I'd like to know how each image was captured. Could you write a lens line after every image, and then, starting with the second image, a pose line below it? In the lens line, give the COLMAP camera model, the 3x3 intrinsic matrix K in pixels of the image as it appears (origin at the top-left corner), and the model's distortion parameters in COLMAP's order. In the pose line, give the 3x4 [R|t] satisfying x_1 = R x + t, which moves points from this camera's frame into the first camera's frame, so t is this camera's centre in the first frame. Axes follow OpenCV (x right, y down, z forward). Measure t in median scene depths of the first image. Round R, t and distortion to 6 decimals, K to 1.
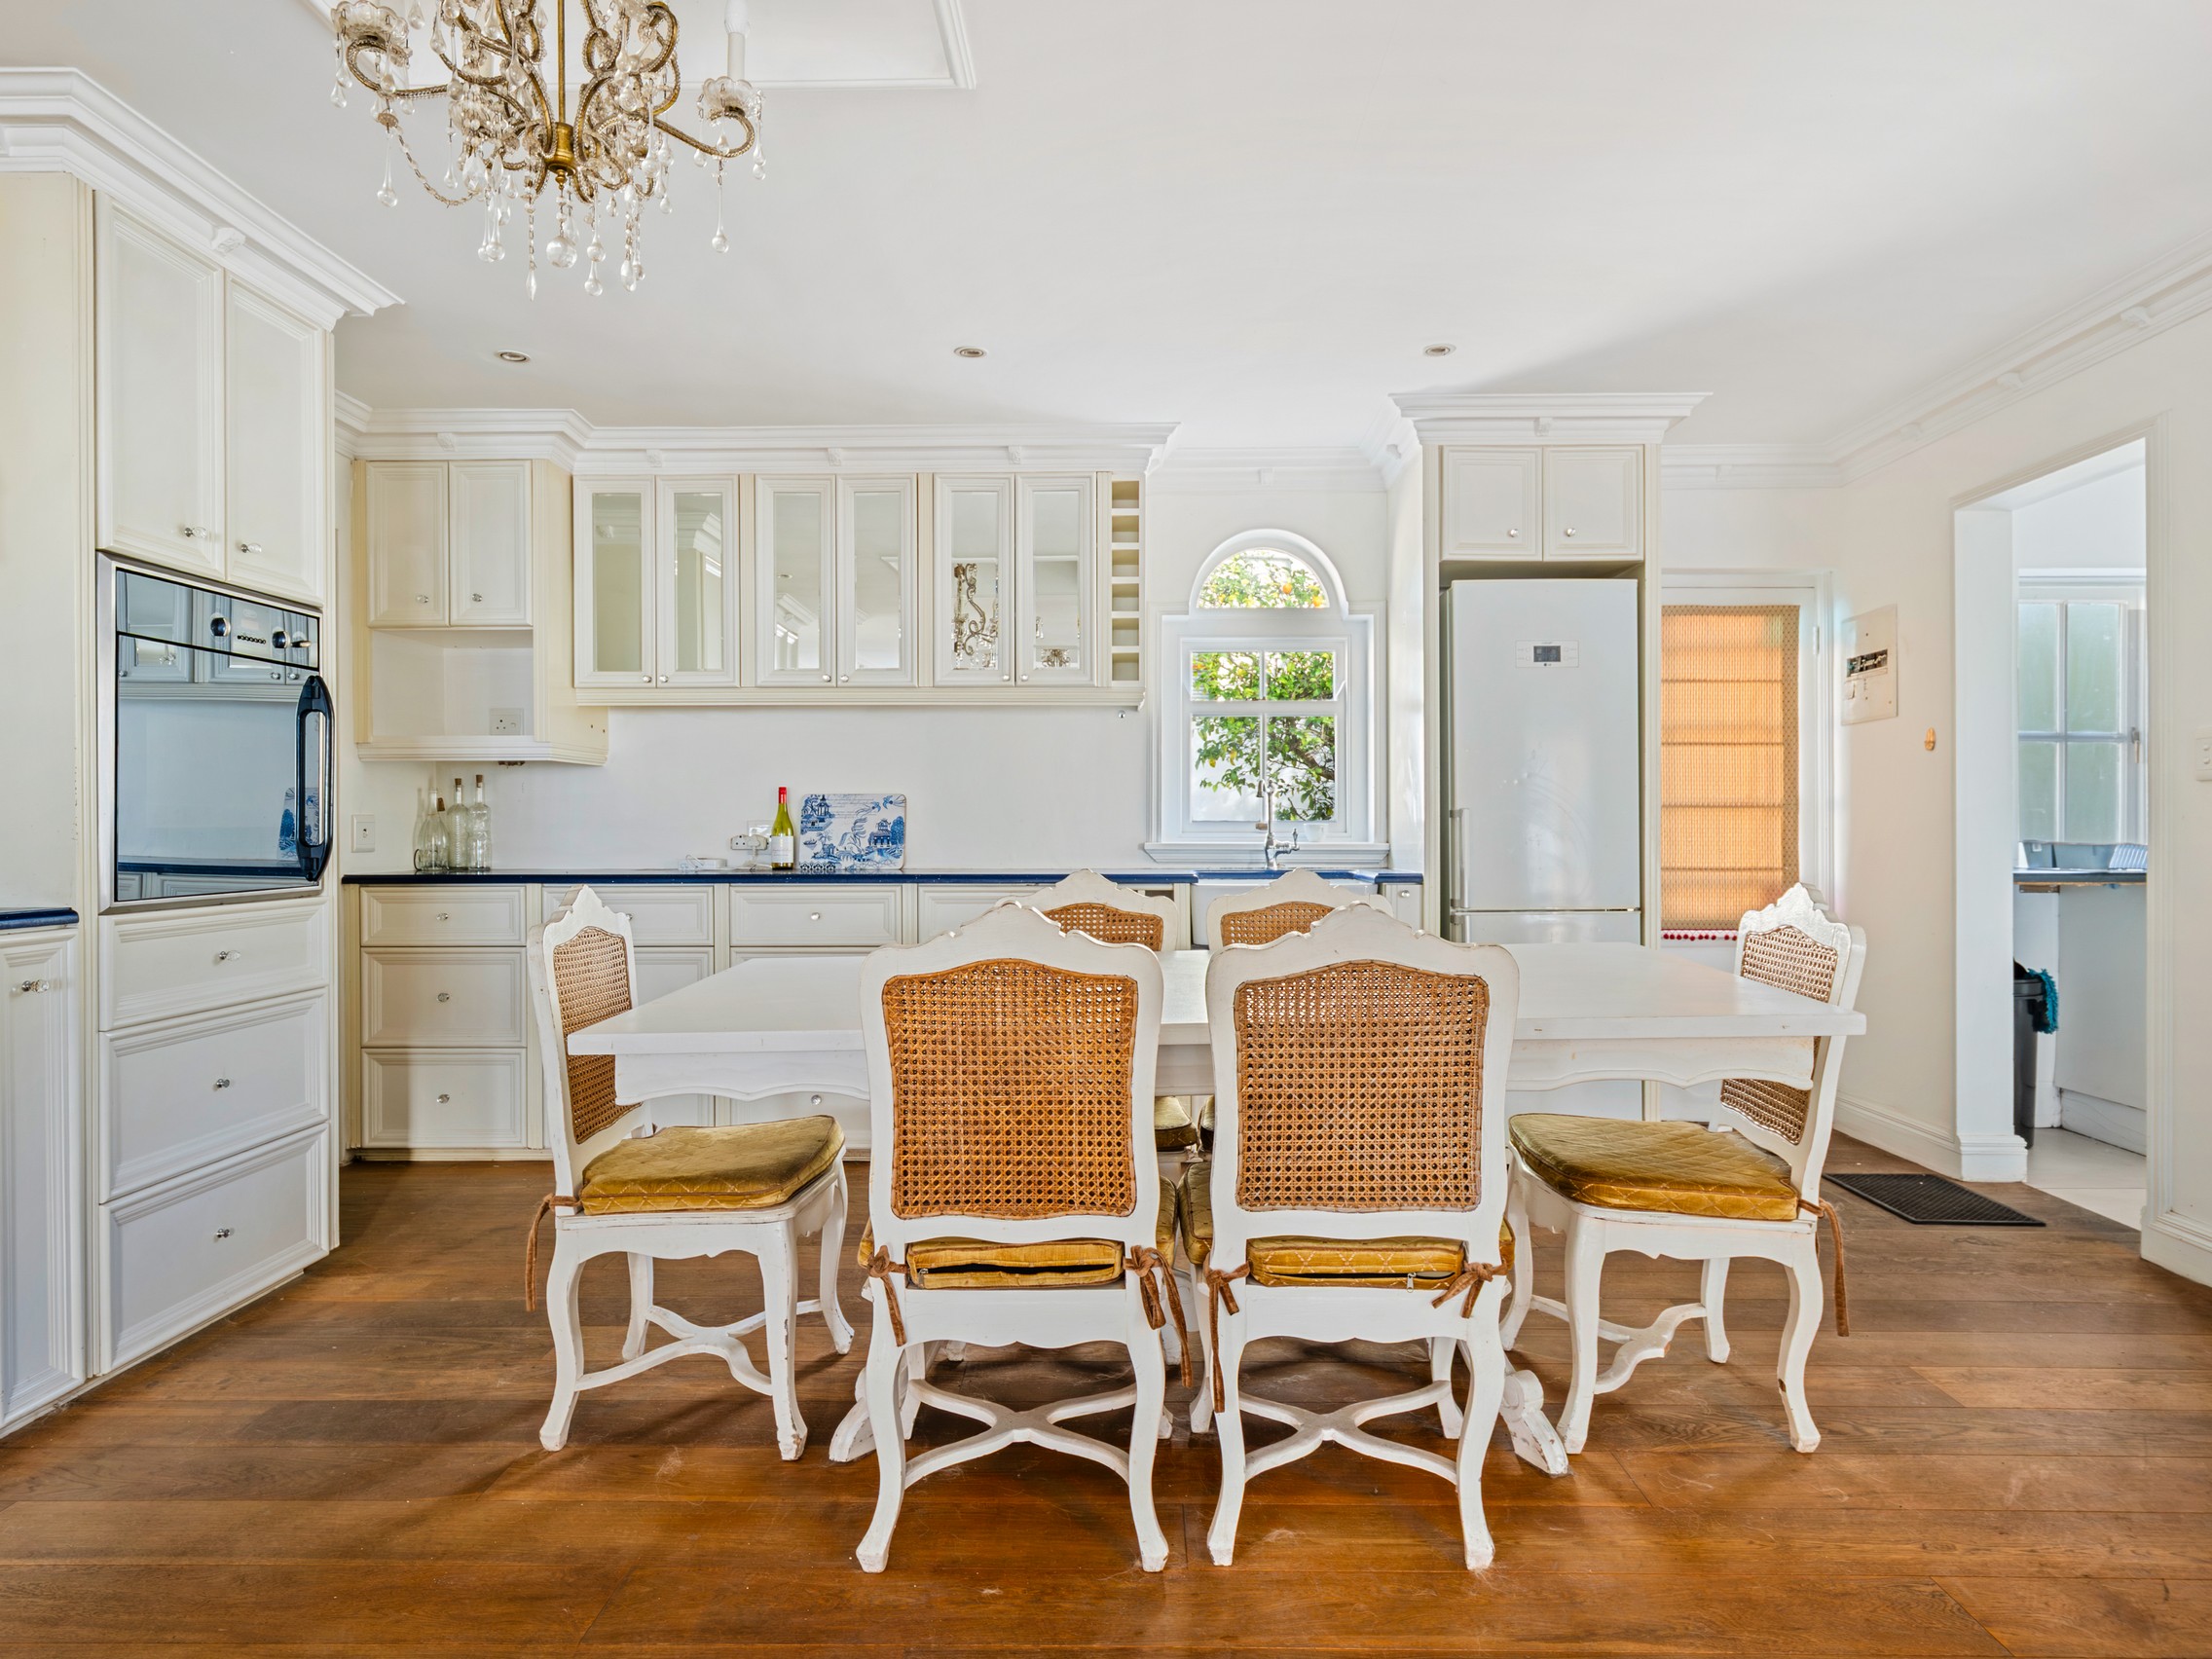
lens RADIAL K [[1349.6, 0, 1100.3], [0, 1349.6, 830.8], [0, 0, 1]] dist [-0.005810, 0.002358]
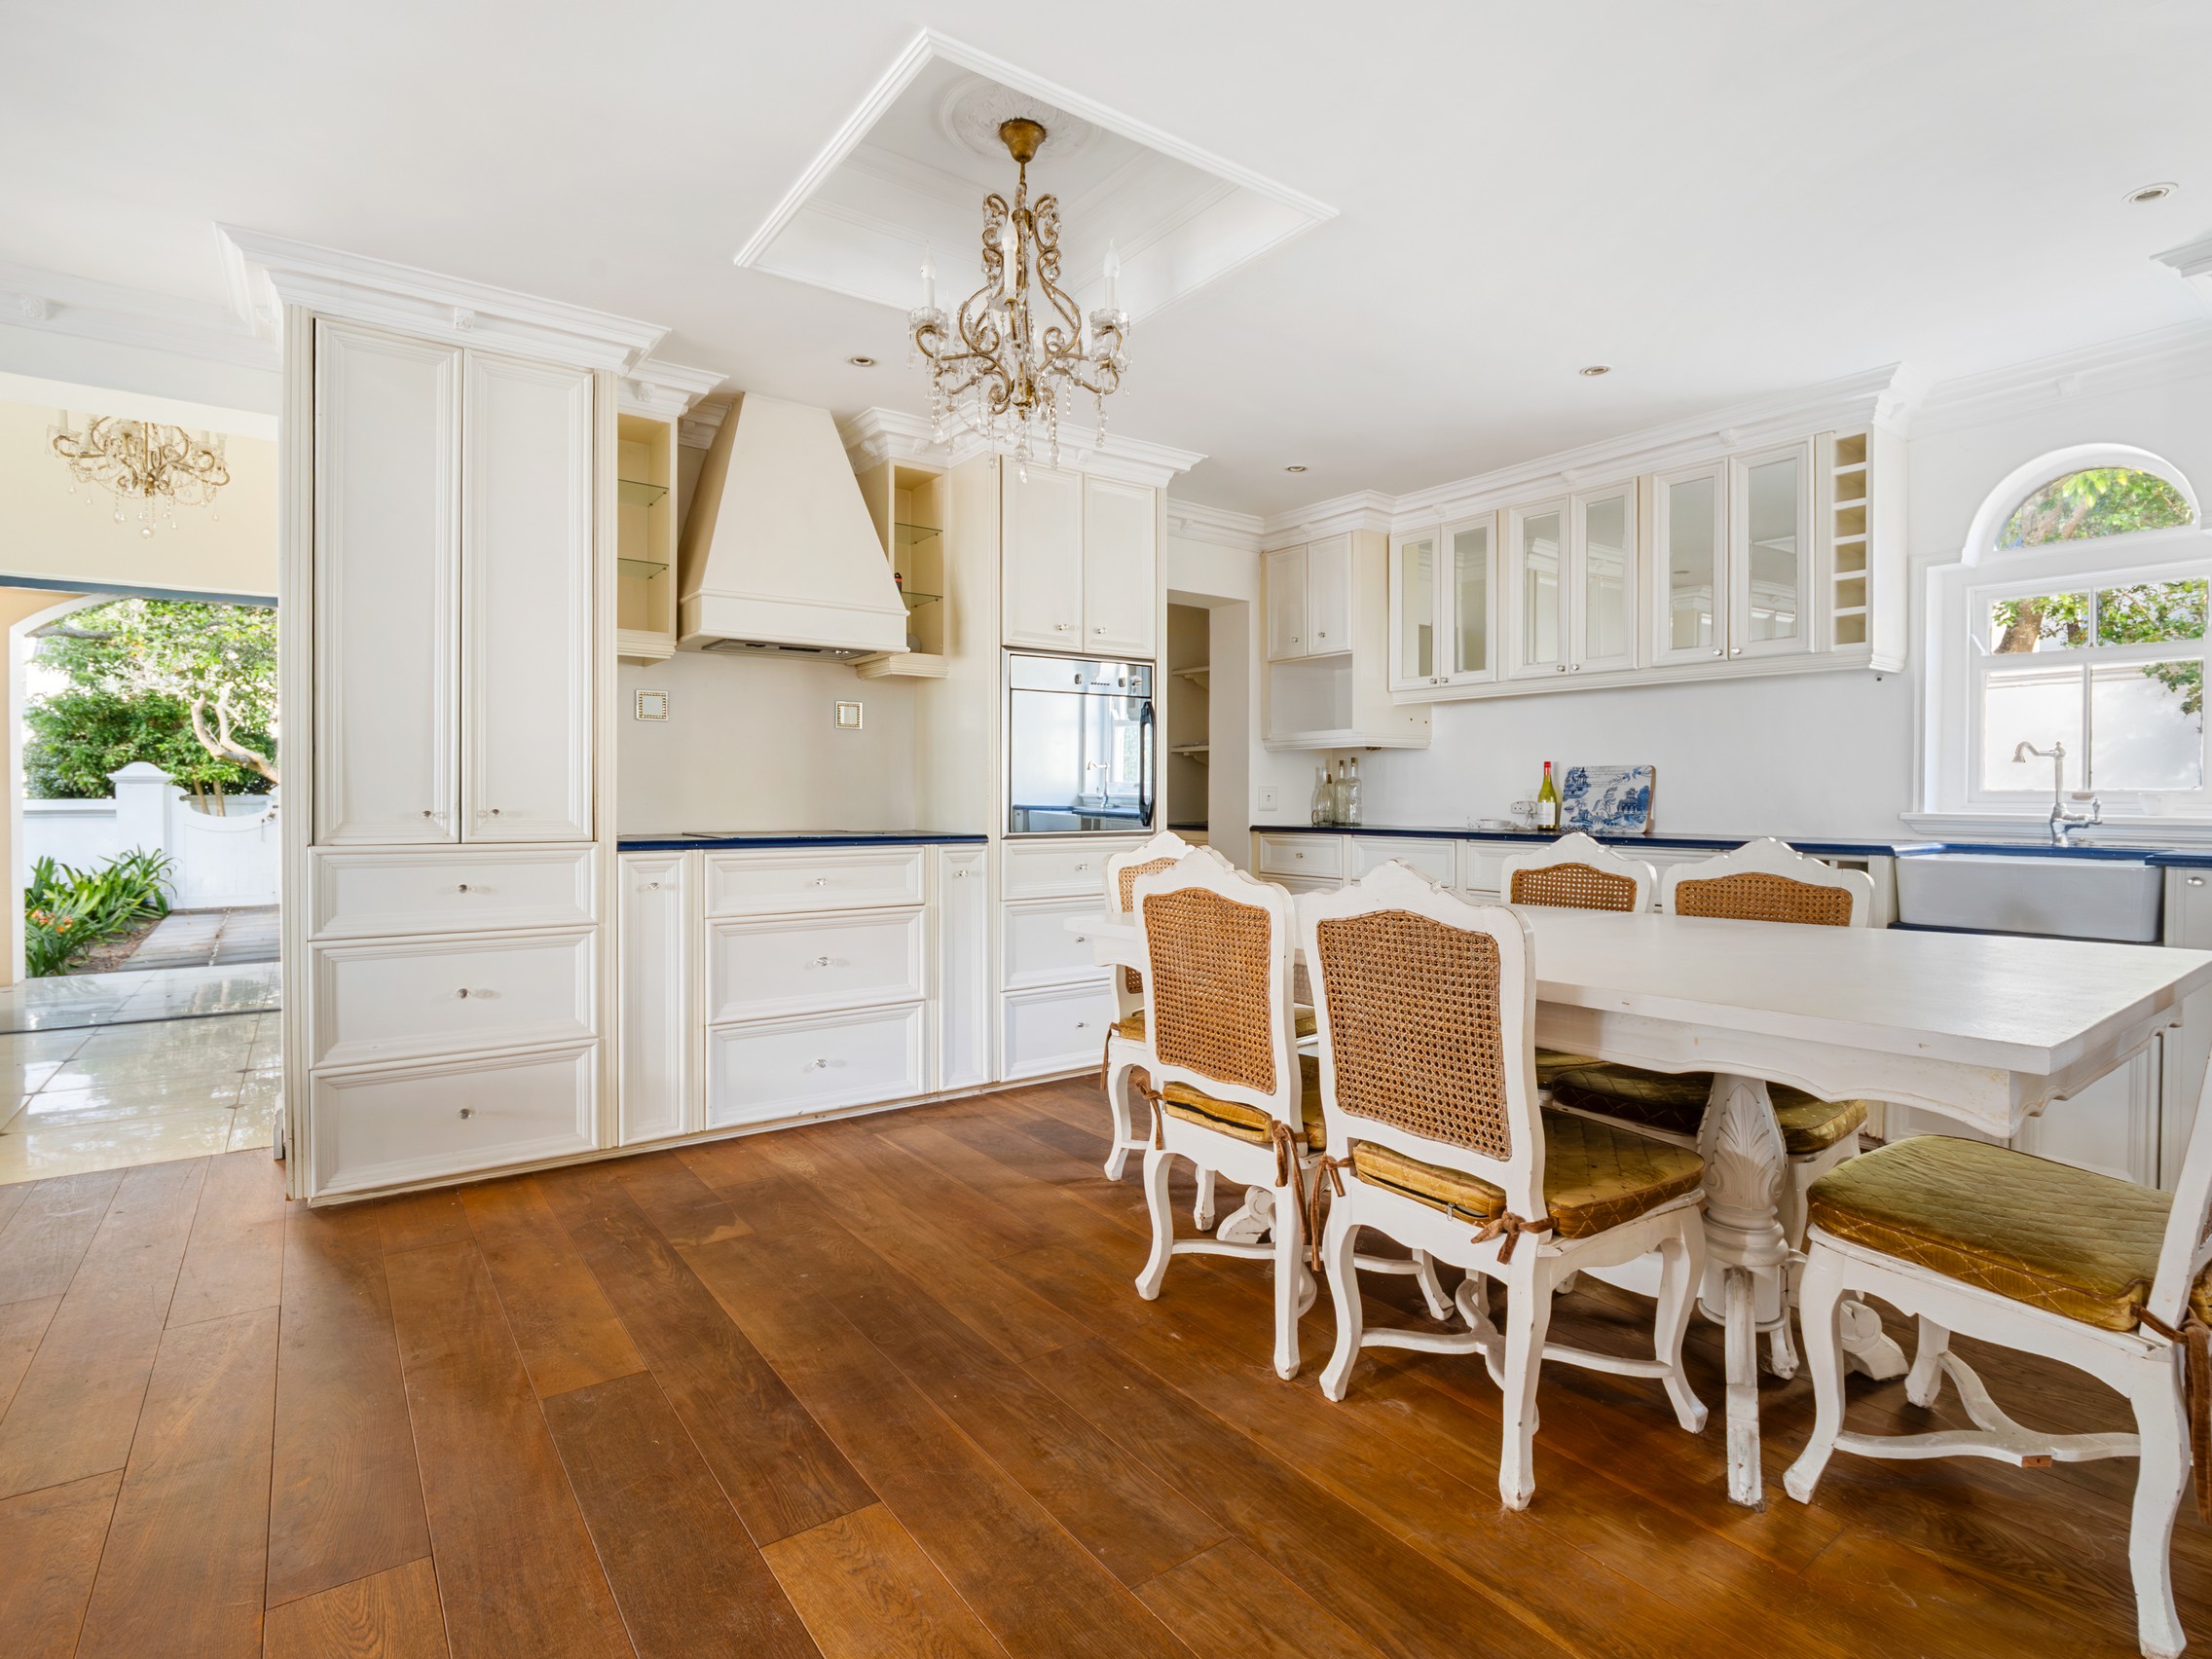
lens RADIAL K [[1094.9, 0, 1091.8], [0, 1094.9, 809.2], [0, 0, 1]] dist [-0.016107, 0.000689]
pose [[0.599877, 0.012896, -0.799988, 0.336140], [-0.006036, 0.999915, 0.011593, 0.001138], [0.800069, -0.002126, 0.599904, 0.107874]]
